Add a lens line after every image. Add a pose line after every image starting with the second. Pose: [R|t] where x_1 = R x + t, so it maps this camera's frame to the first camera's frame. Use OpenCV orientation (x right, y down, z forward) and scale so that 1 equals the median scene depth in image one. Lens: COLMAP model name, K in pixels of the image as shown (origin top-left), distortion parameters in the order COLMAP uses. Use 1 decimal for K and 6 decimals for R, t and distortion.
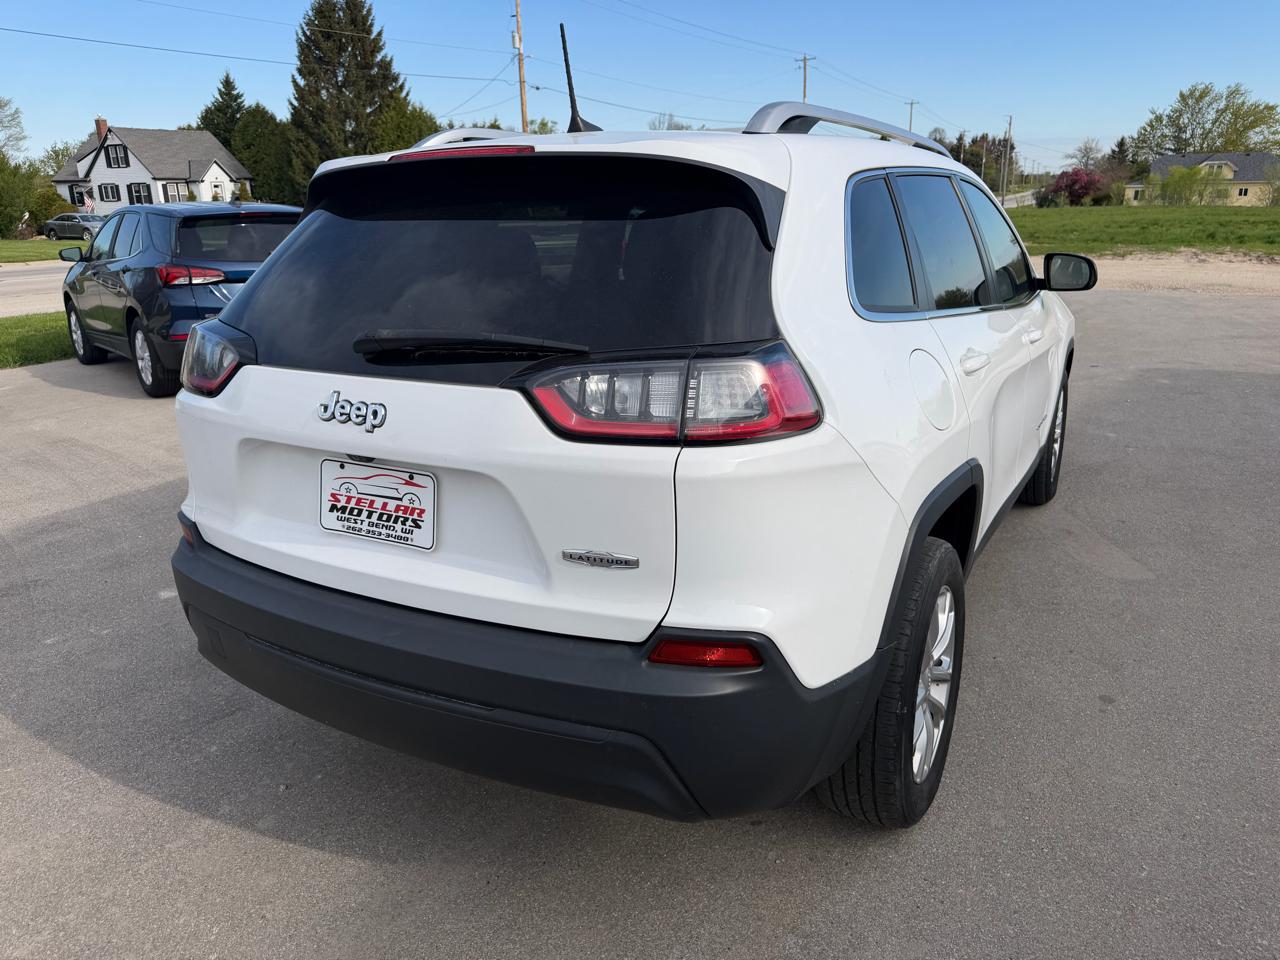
lens RADIAL K [[909.4, 0, 602.3], [0, 909.4, 495.9], [0, 0, 1]] dist [0.019332, -0.019889]
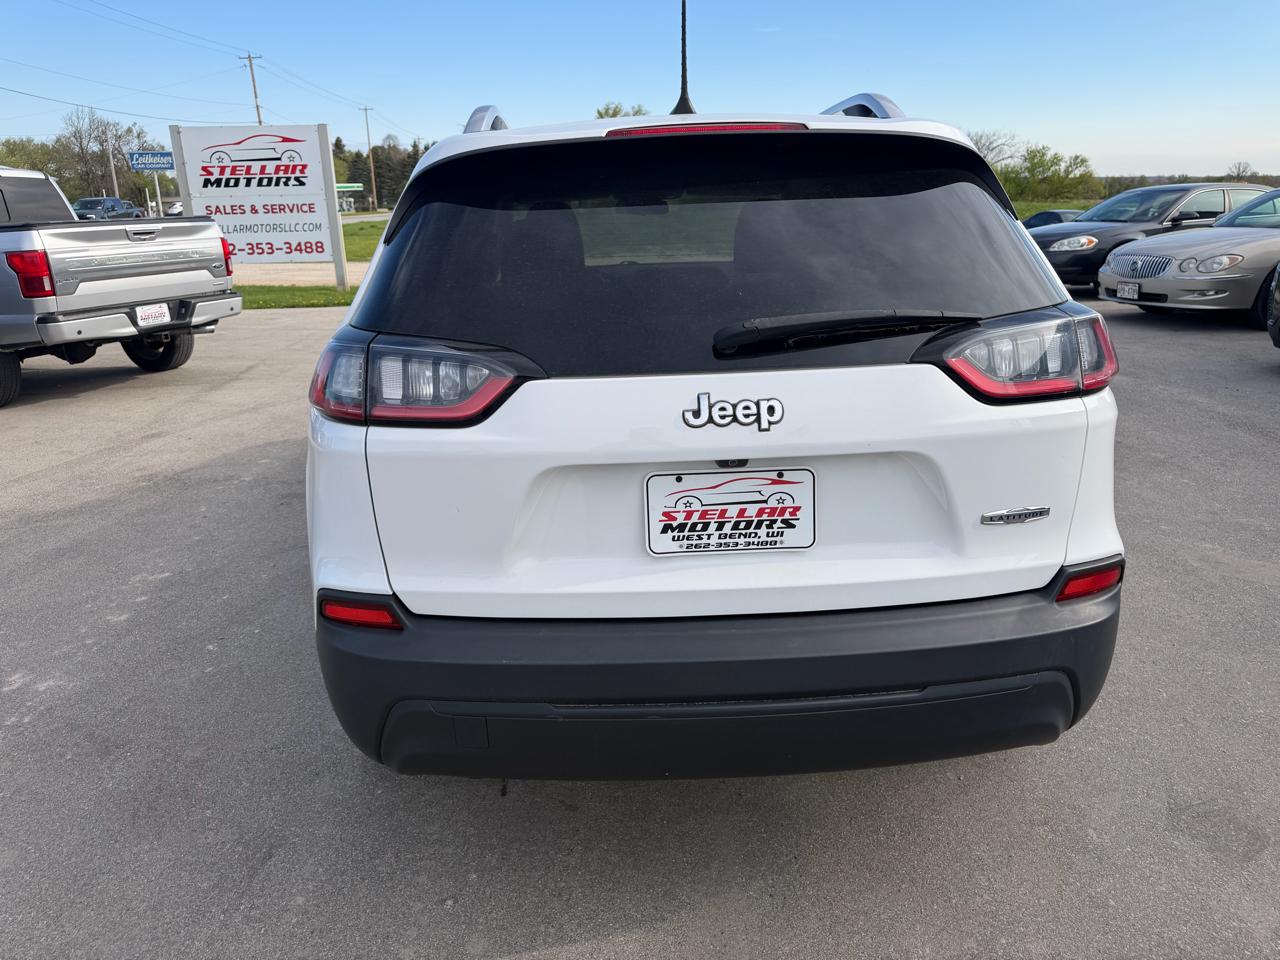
lens RADIAL K [[909.4, 0, 631.2], [0, 909.4, 476.2], [0, 0, 1]] dist [0.019332, -0.019889]
pose [[0.857387, -0.159717, 0.489262, -0.778392], [0.170516, 0.985092, 0.022765, -0.065075], [-0.485604, 0.063909, 0.871840, 0.256788]]
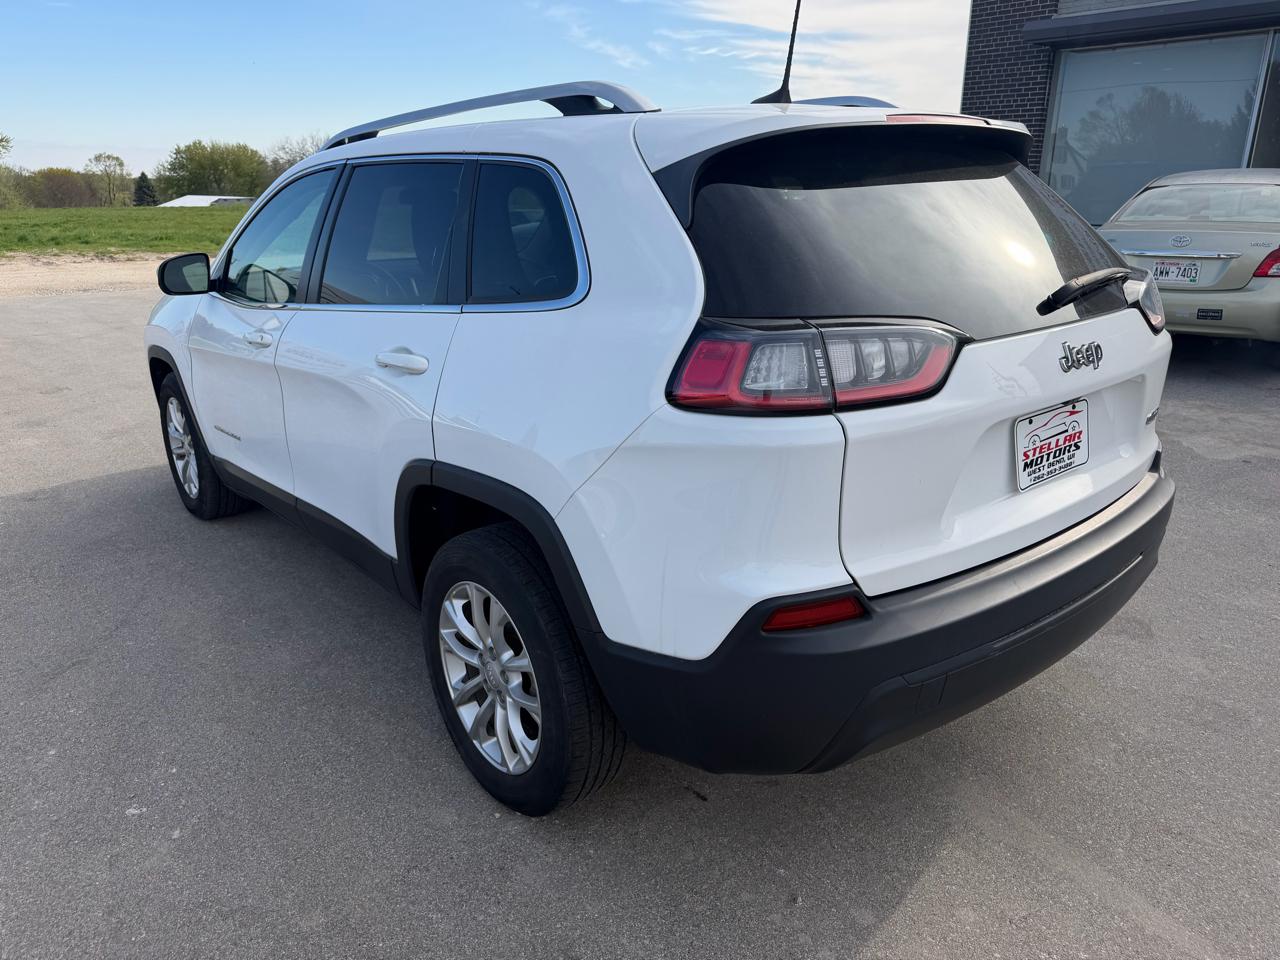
lens RADIAL K [[909.4, 0, 642.7], [0, 909.4, 479.3], [0, 0, 1]] dist [0.019332, -0.019889]
pose [[0.363354, -0.279239, 0.888819, -1.419178], [0.293032, 0.939861, 0.175481, -0.288990], [-0.884367, 0.196691, 0.423328, 0.988849]]
